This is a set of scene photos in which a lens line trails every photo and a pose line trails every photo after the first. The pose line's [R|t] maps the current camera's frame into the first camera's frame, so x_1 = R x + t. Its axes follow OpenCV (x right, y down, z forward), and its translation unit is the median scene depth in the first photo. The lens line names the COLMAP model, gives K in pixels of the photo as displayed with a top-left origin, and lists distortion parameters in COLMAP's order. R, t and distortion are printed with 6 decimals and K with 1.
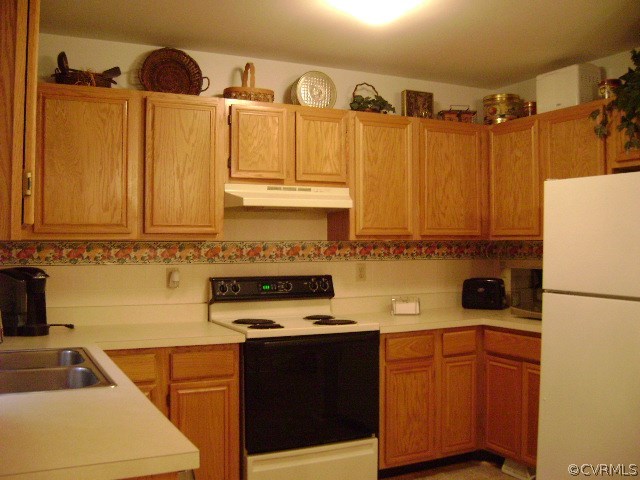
lens RADIAL K [[681.7, 0, 320.3], [0, 681.7, 236.4], [0, 0, 1]] dist [-0.060035, 0.000000]
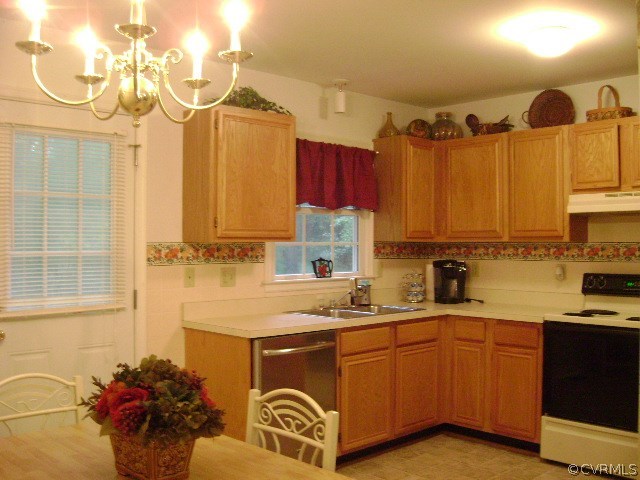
lens RADIAL K [[681.7, 0, 321.2], [0, 681.7, 239.3], [0, 0, 1]] dist [-0.060035, 0.000000]
pose [[0.301254, -0.004758, -0.953532, 0.852892], [0.012887, 0.999917, -0.000918, -0.003531], [0.953457, -0.012012, 0.301290, 0.214094]]
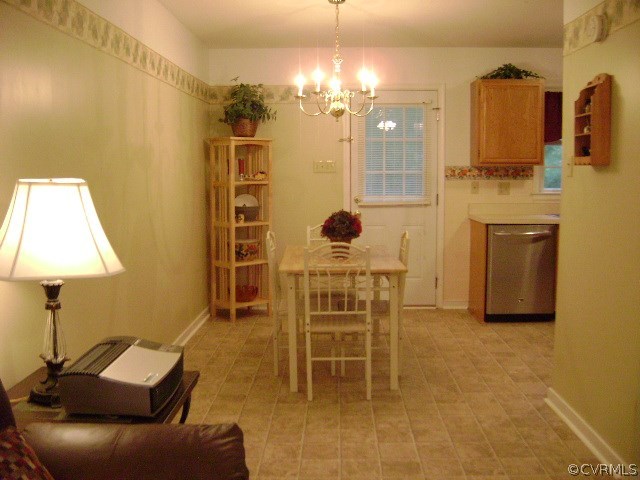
lens RADIAL K [[681.7, 0, 320.3], [0, 681.7, 240.5], [0, 0, 1]] dist [-0.060035, 0.000000]
pose [[-0.445844, 0.104293, -0.889014, 1.815852], [0.015717, 0.993948, 0.108721, -0.009919], [0.894973, 0.034500, -0.444785, 1.043273]]
